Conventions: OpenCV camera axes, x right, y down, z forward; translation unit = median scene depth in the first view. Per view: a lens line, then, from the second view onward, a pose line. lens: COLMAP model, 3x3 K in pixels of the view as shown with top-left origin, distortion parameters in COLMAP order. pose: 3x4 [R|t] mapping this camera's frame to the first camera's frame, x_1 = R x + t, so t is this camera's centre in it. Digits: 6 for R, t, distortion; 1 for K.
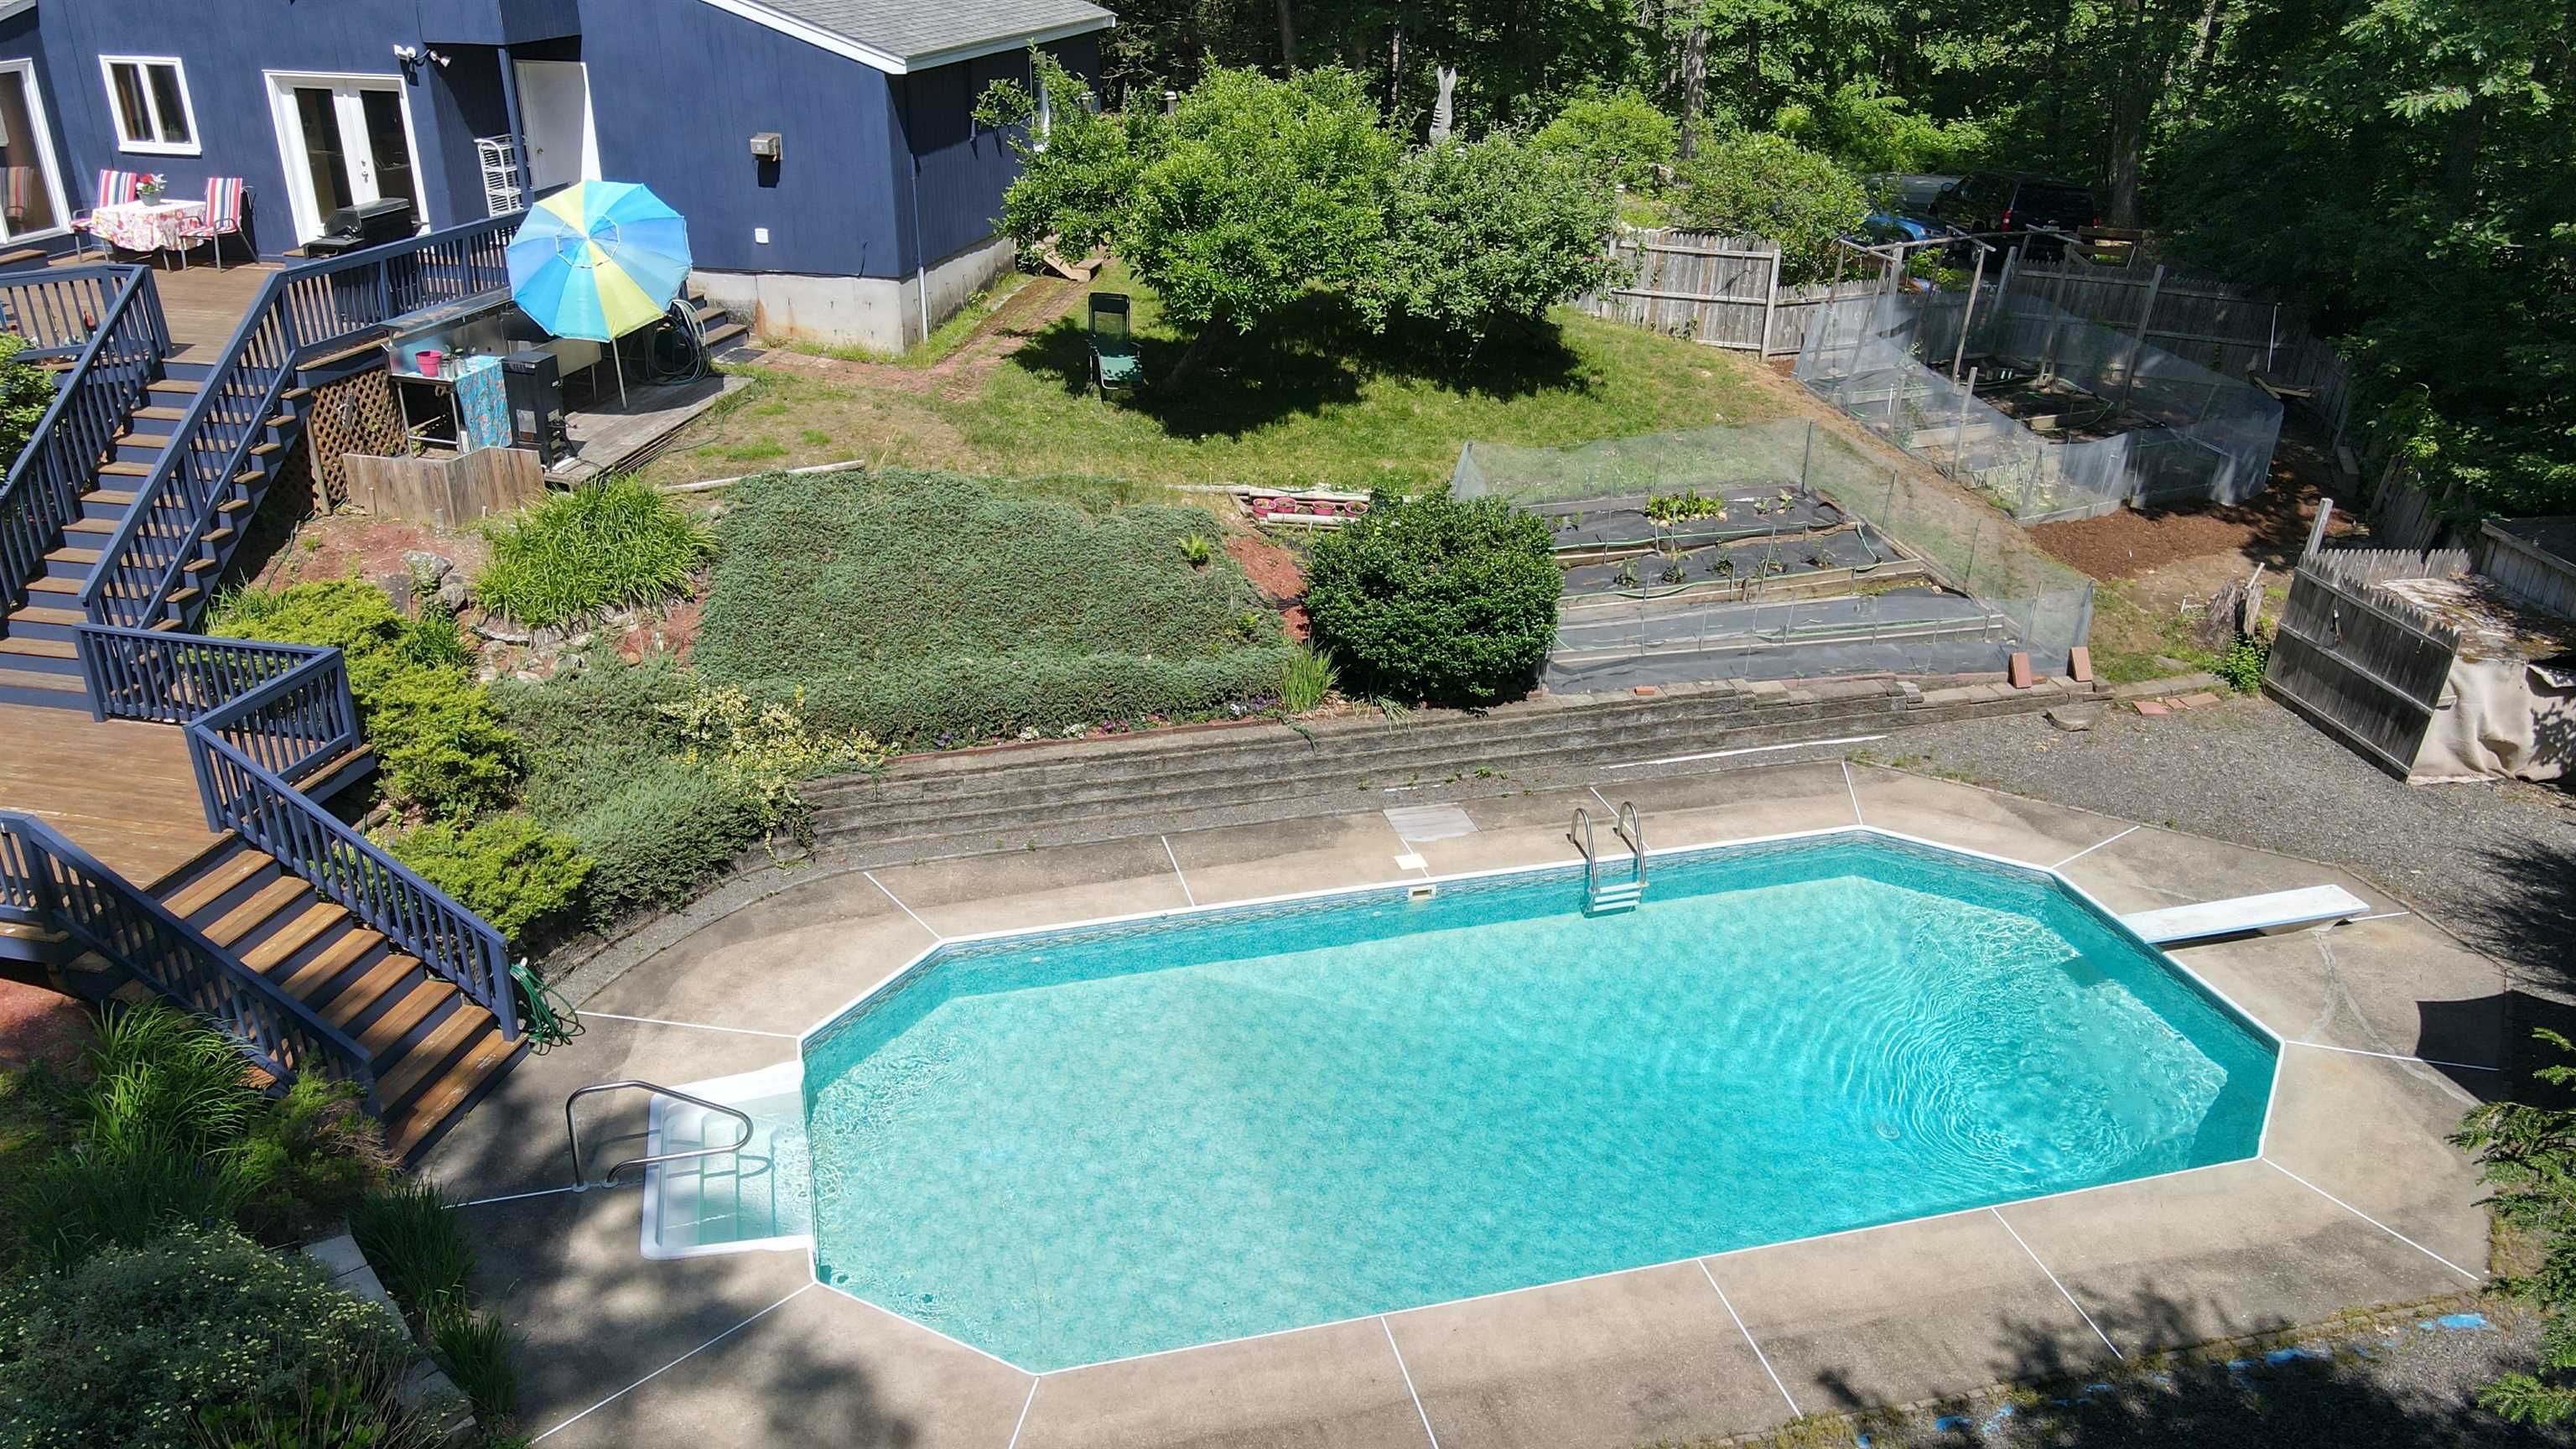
lens RADIAL K [[1905.9, 0, 1288.0], [0, 1905.9, 724.5], [0, 0, 1]] dist [-0.015969, 0.047670]
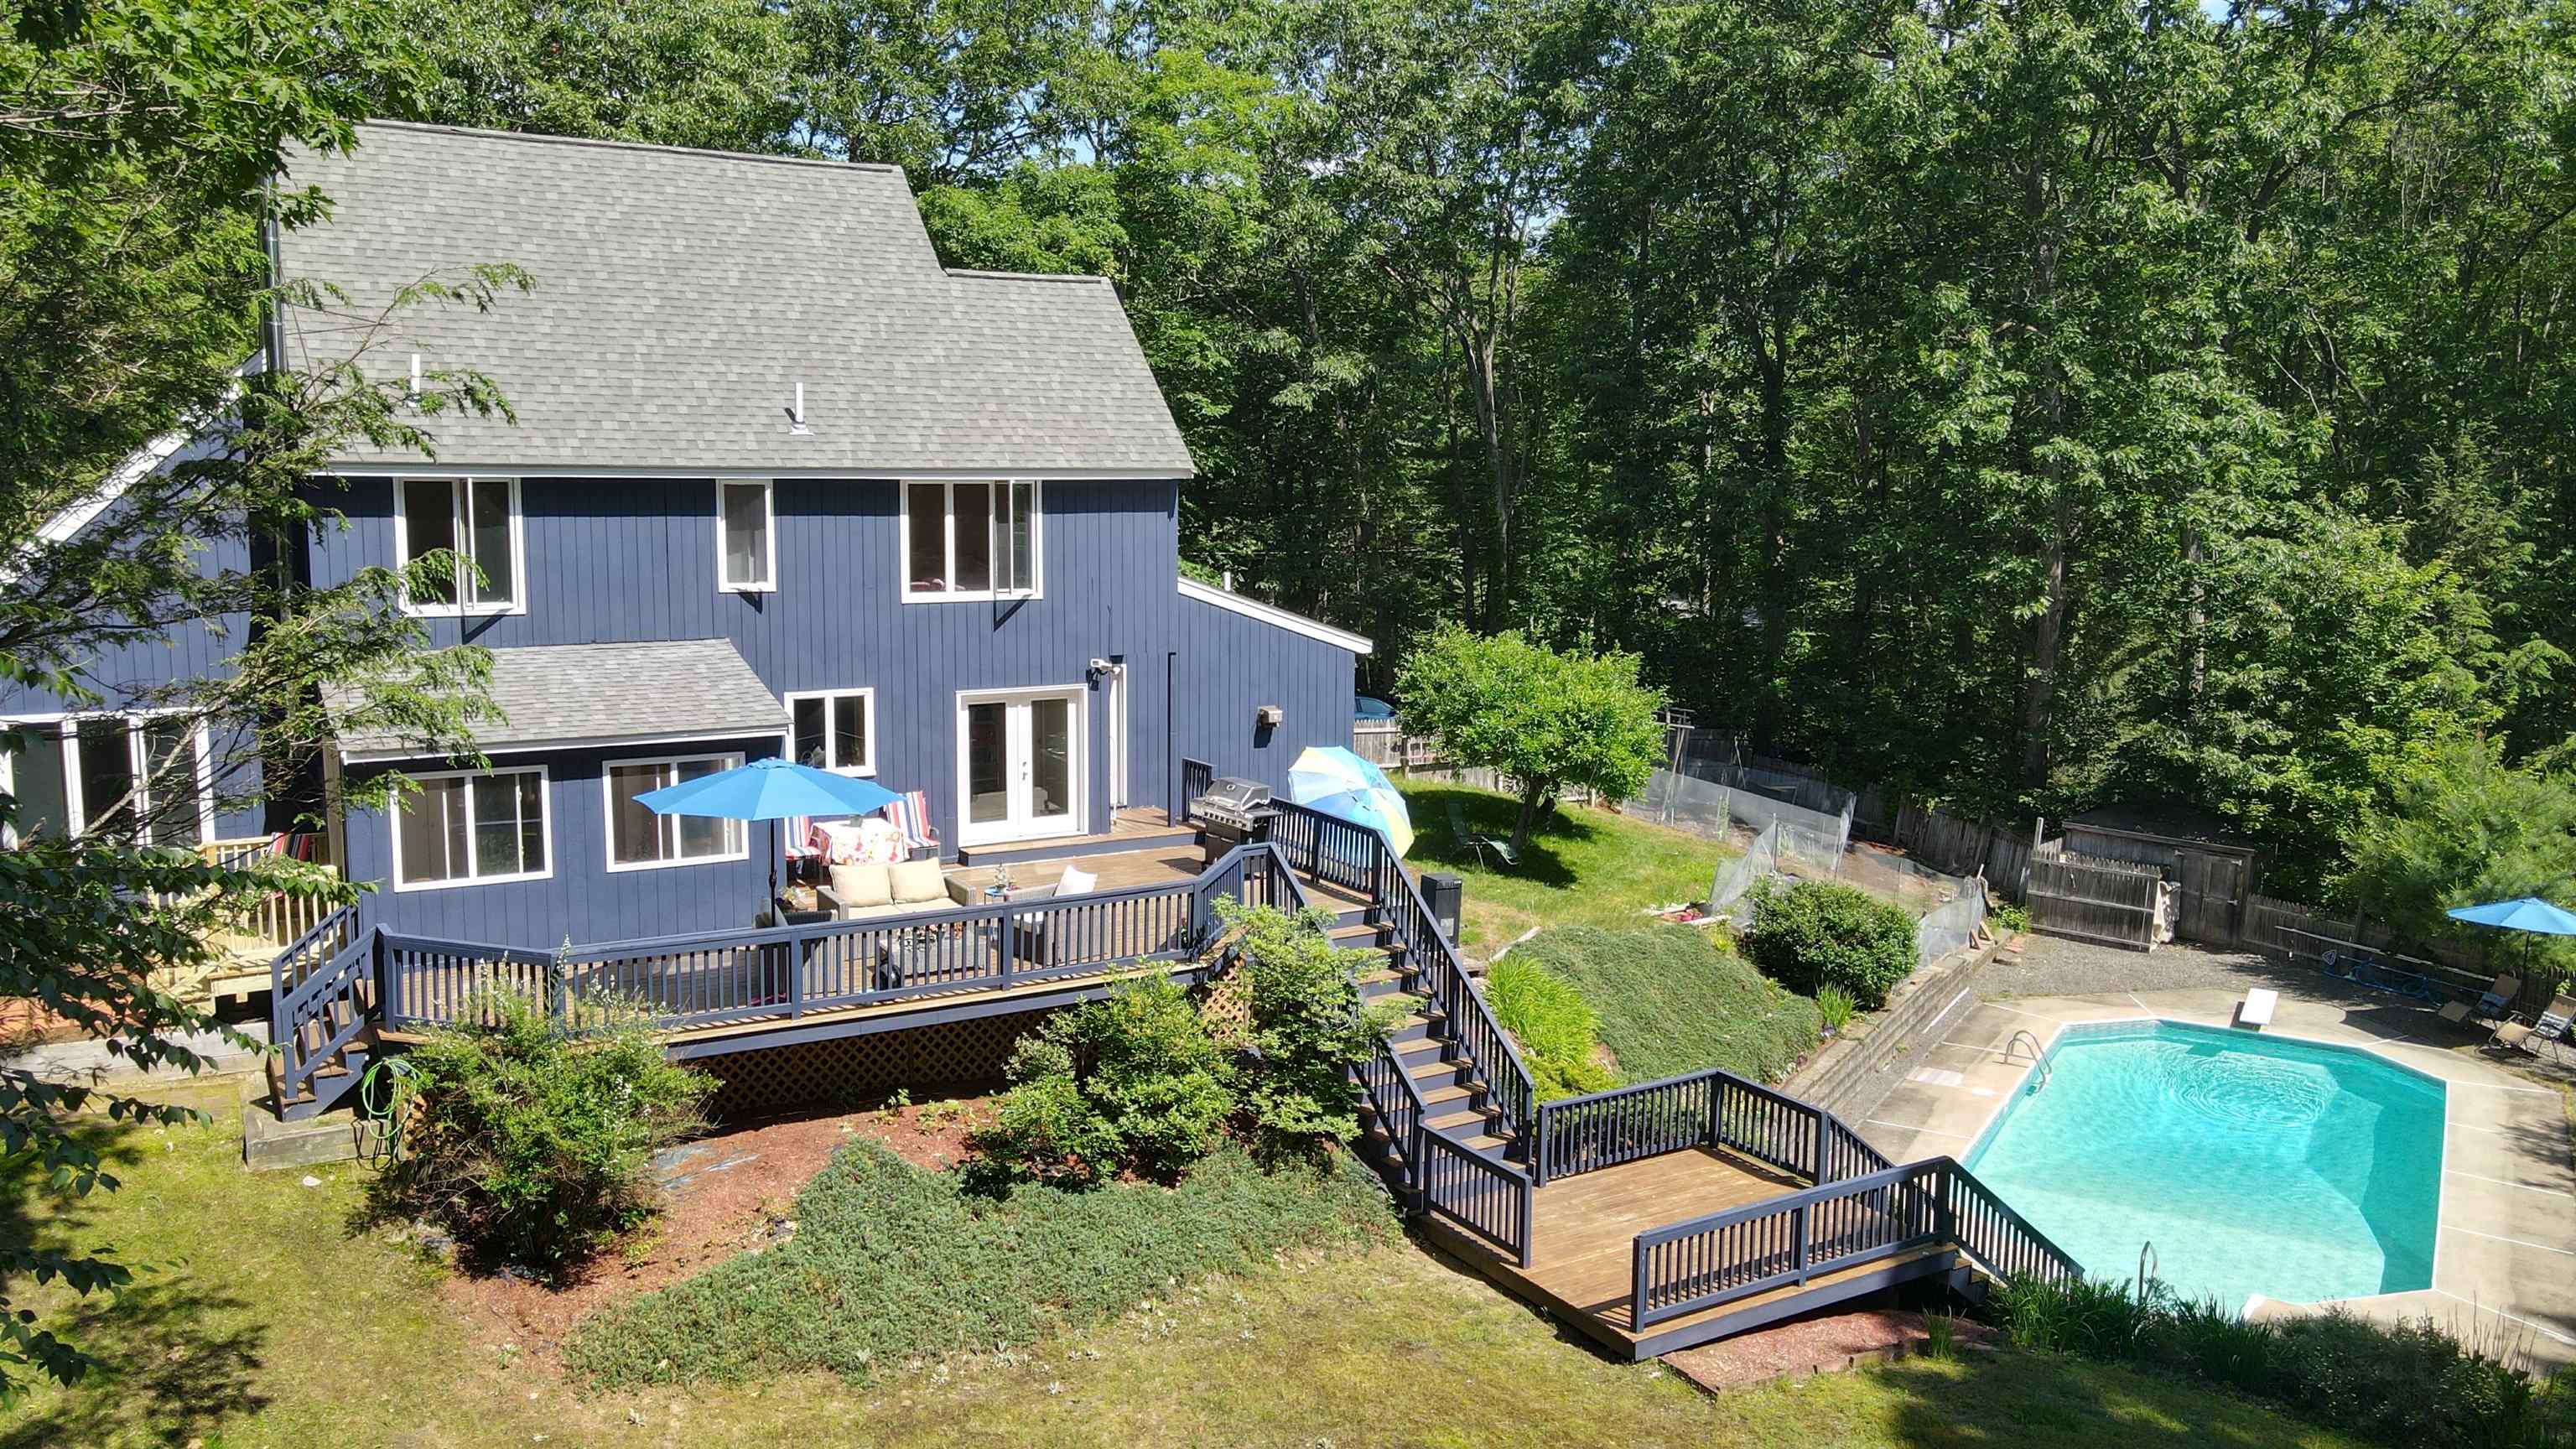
lens RADIAL K [[1905.9, 0, 1288.0], [0, 1905.9, 724.5], [0, 0, 1]] dist [-0.015969, 0.047670]
pose [[0.739232, -0.096463, 0.666506, -1.108994], [0.275087, 0.946609, -0.168102, -0.087773], [-0.614705, 0.307613, 0.726300, 0.094663]]
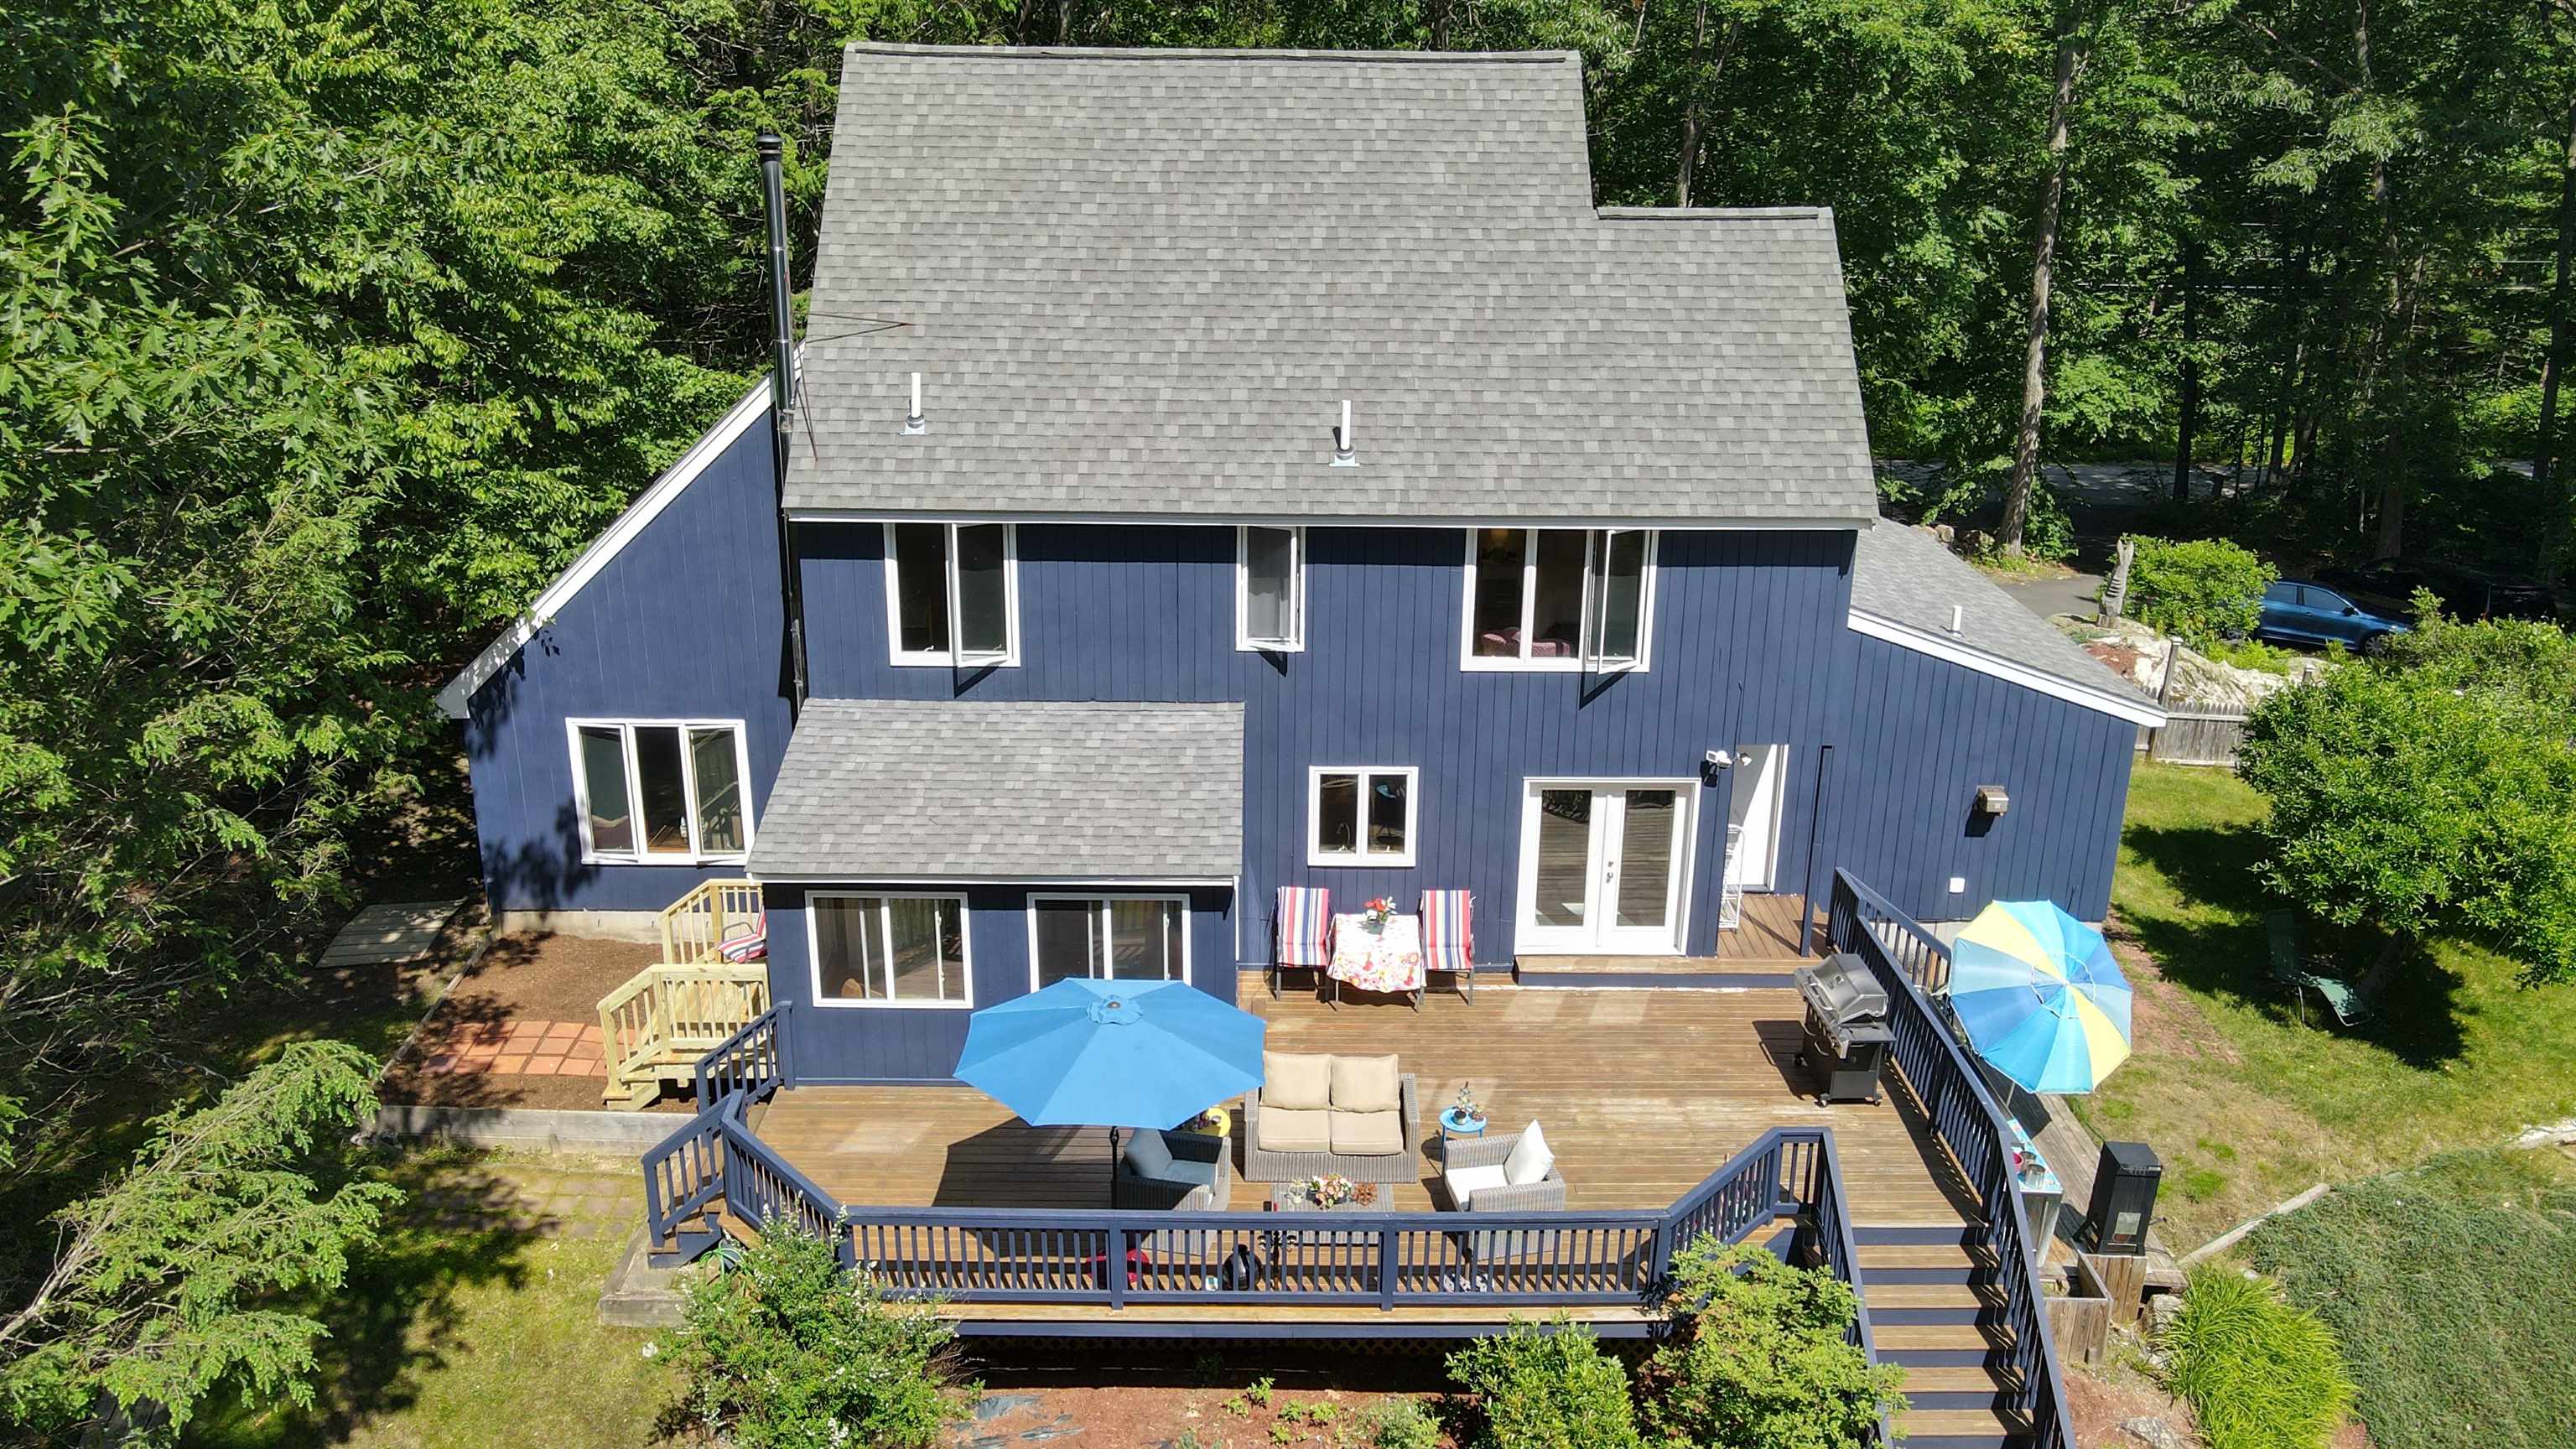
lens RADIAL K [[1905.9, 0, 1288.0], [0, 1905.9, 724.5], [0, 0, 1]] dist [-0.015969, 0.047670]
pose [[0.976767, -0.072881, 0.201529, -0.806485], [0.088688, 0.993559, -0.070538, -0.309941], [-0.195090, 0.086772, 0.976939, 0.157447]]
